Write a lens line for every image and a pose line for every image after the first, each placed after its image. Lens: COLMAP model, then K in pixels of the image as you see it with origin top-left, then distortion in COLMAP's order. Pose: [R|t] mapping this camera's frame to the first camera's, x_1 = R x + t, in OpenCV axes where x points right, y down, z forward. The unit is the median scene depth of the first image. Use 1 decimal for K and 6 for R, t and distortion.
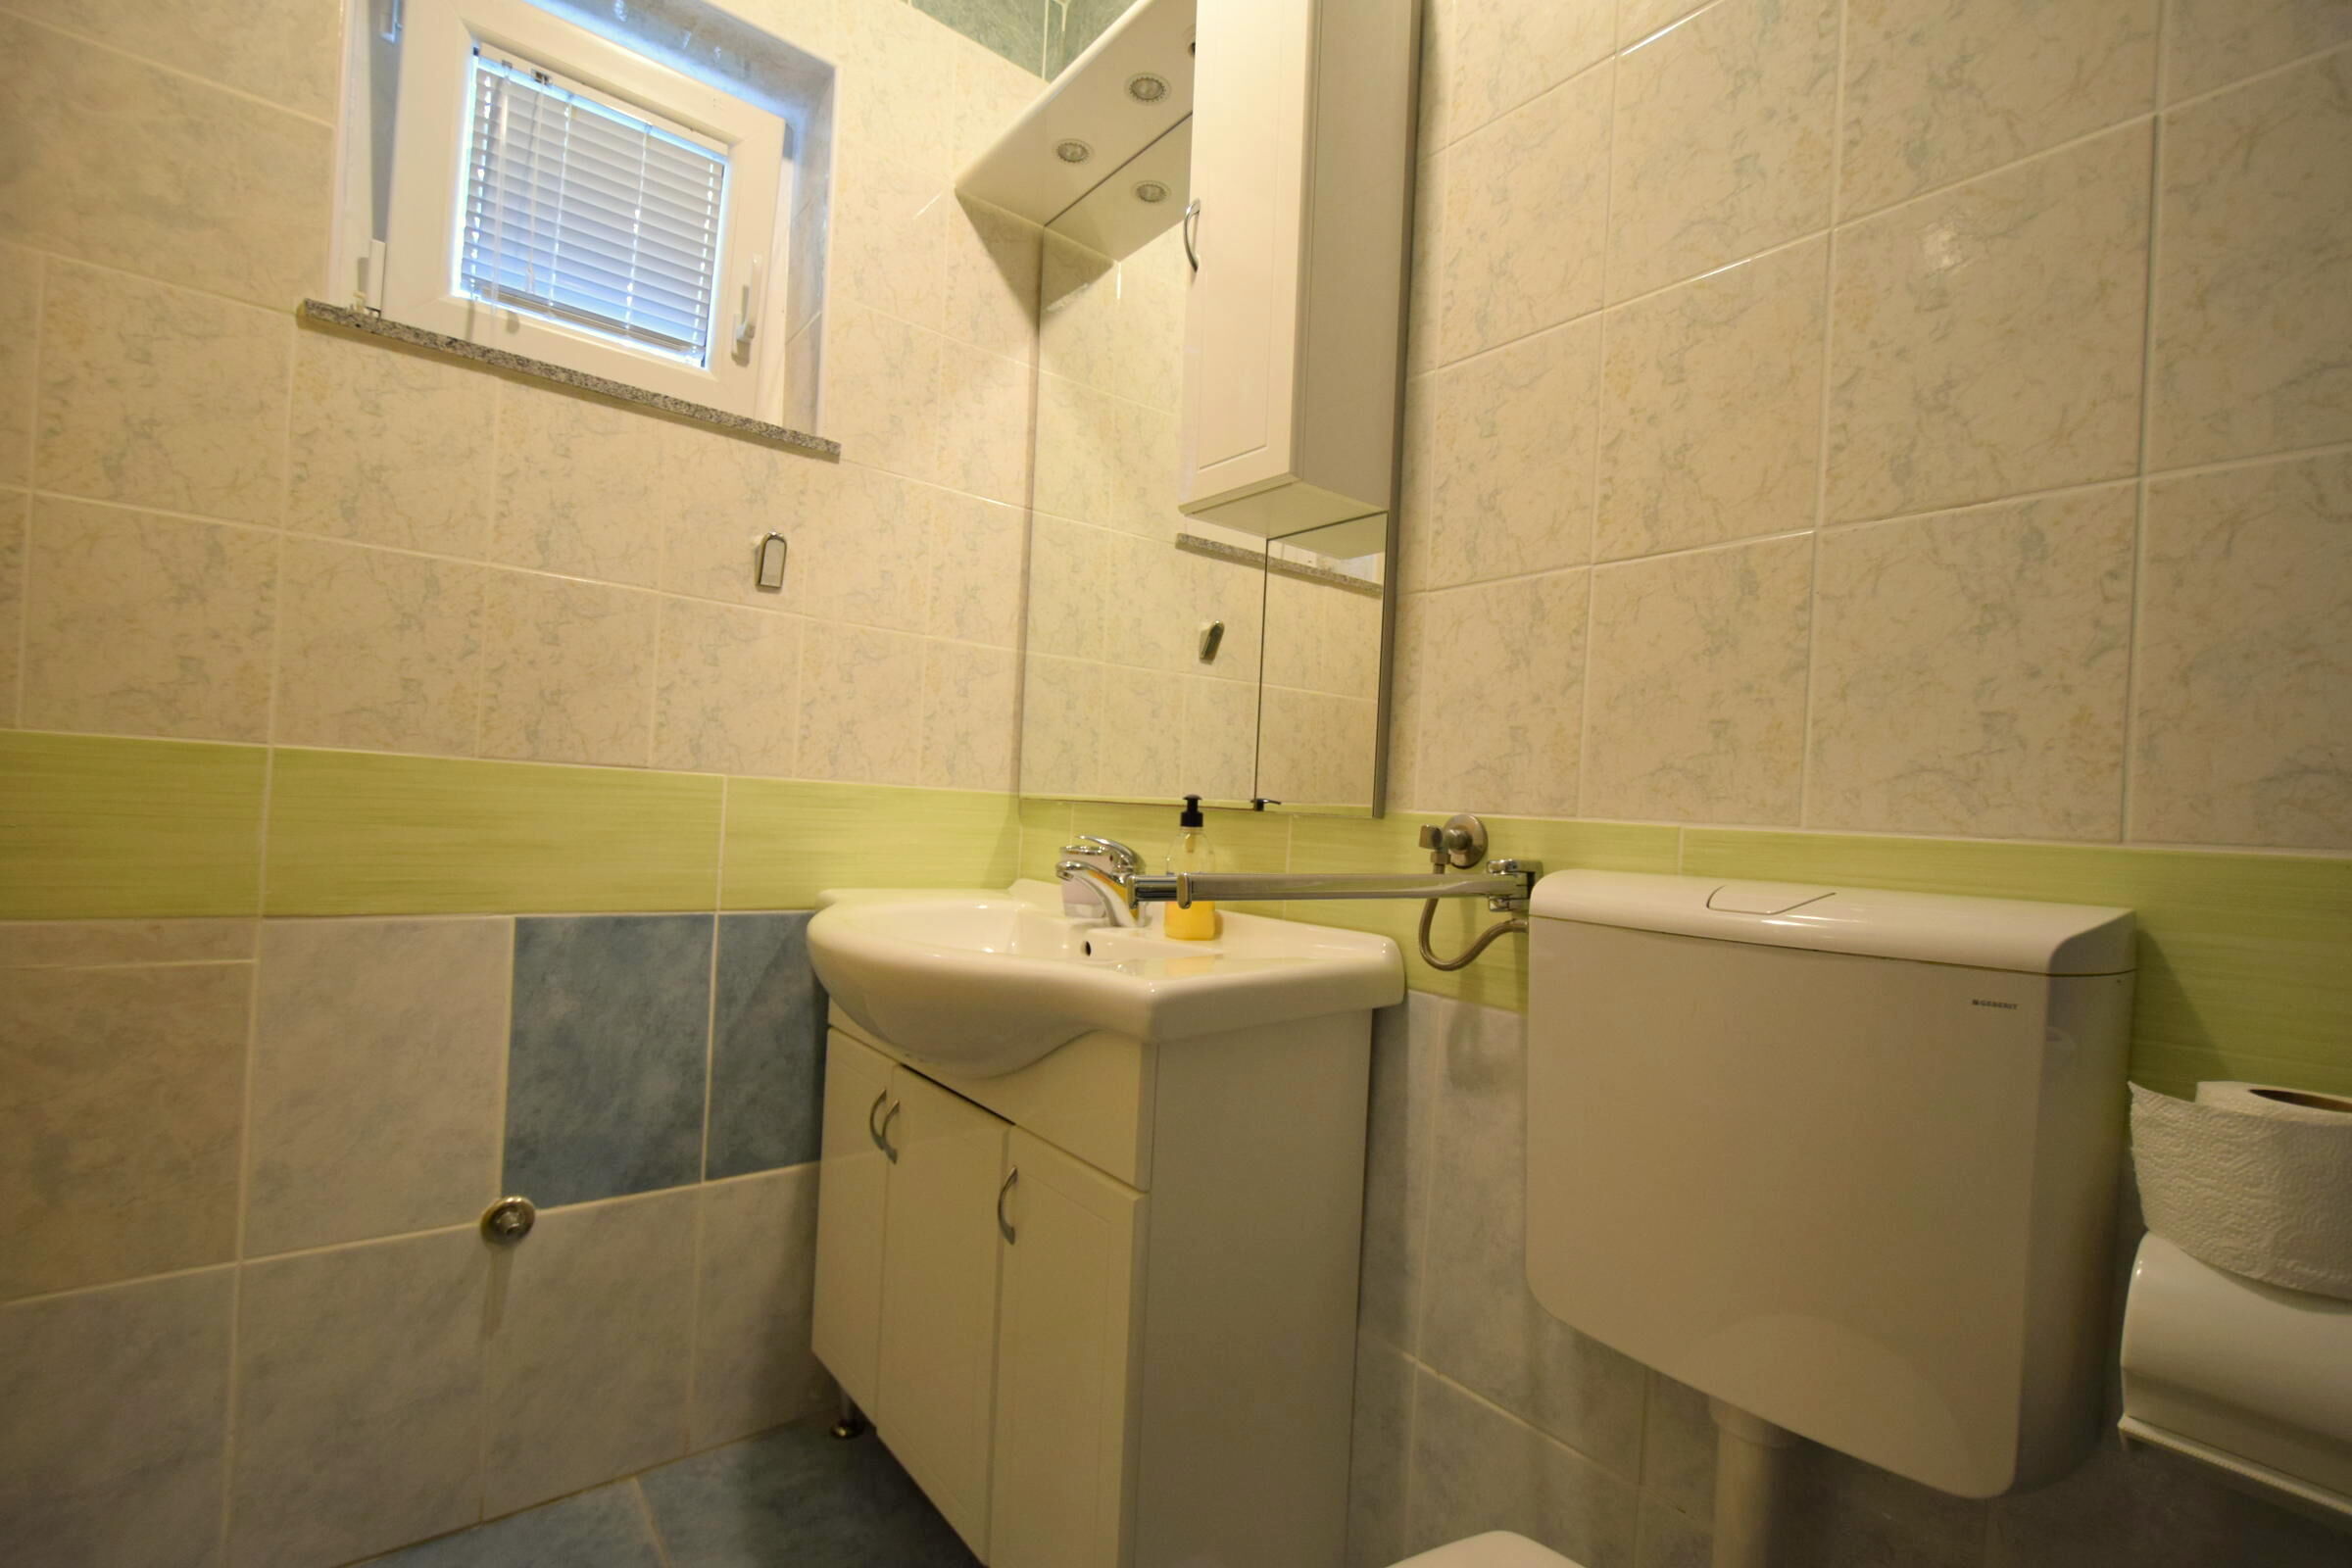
lens RADIAL K [[1034.7, 0, 1179.2], [0, 1034.7, 808.0], [0, 0, 1]] dist [0.015104, -0.011399]
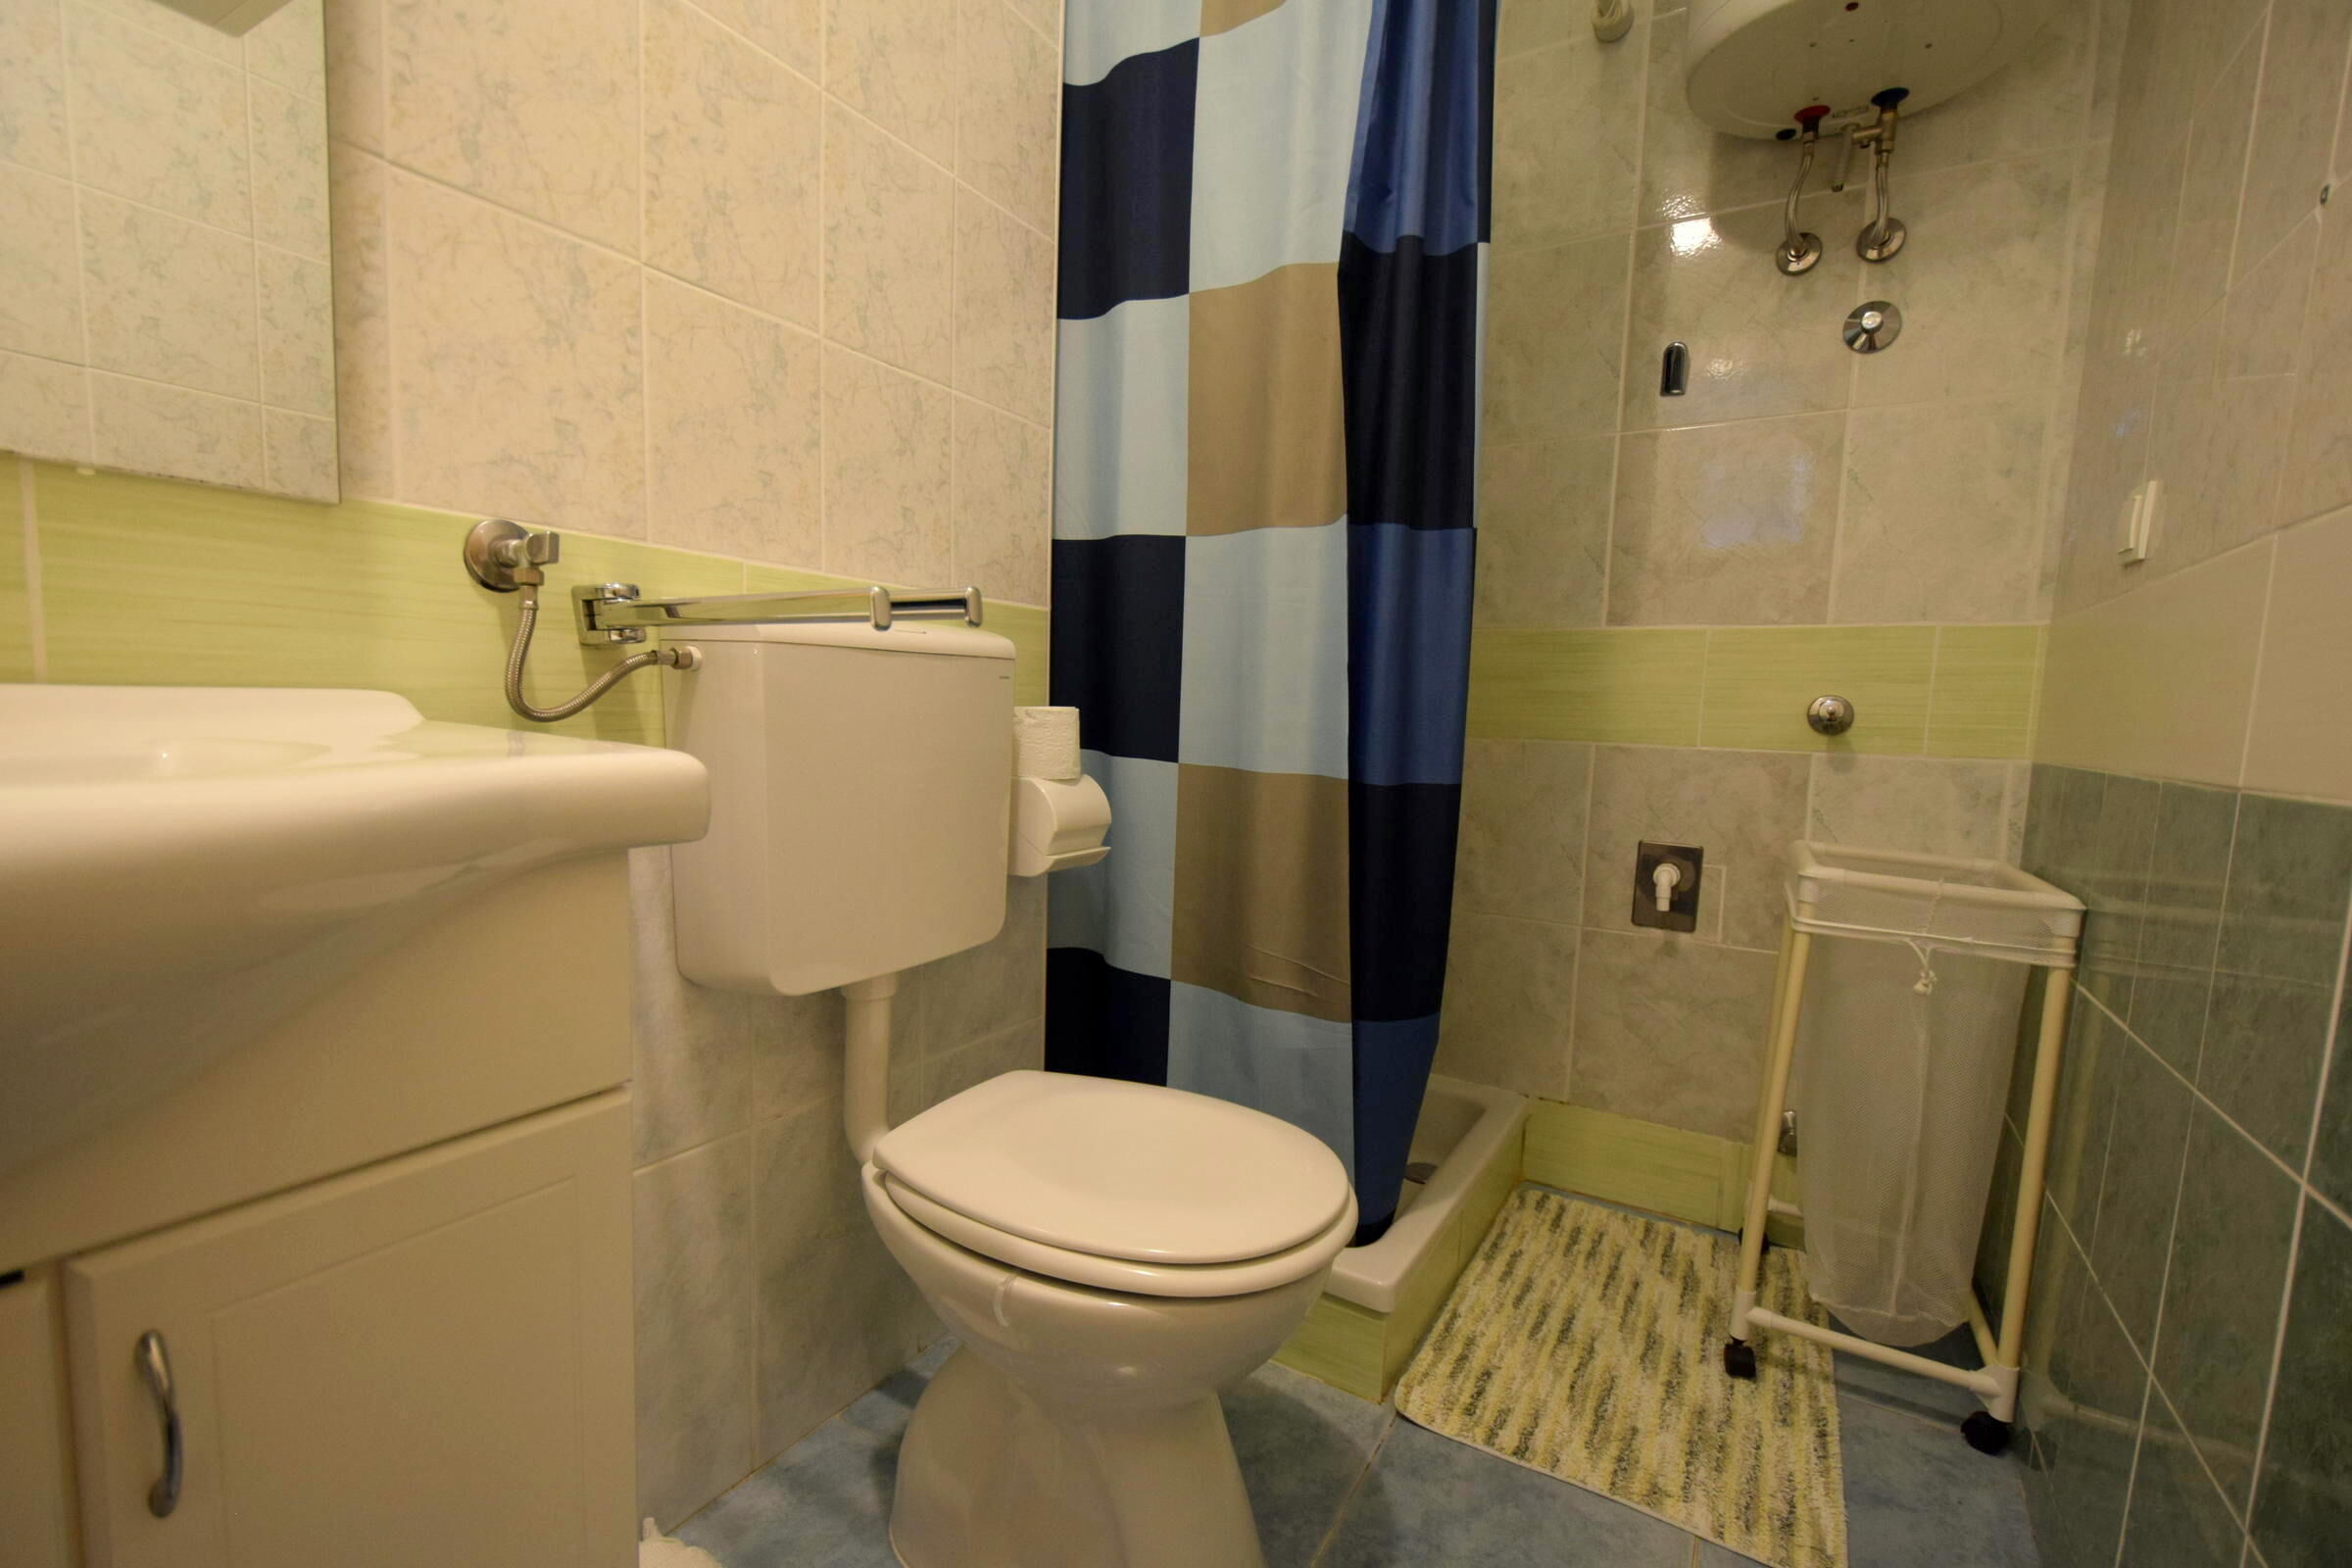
lens RADIAL K [[1034.7, 0, 1179.2], [0, 1034.7, 808.0], [0, 0, 1]] dist [0.015104, -0.011399]
pose [[-0.357487, -0.156845, 0.920653, -0.739401], [-0.055587, 0.987622, 0.146670, 0.087294], [-0.932262, 0.001256, -0.361781, 0.934396]]
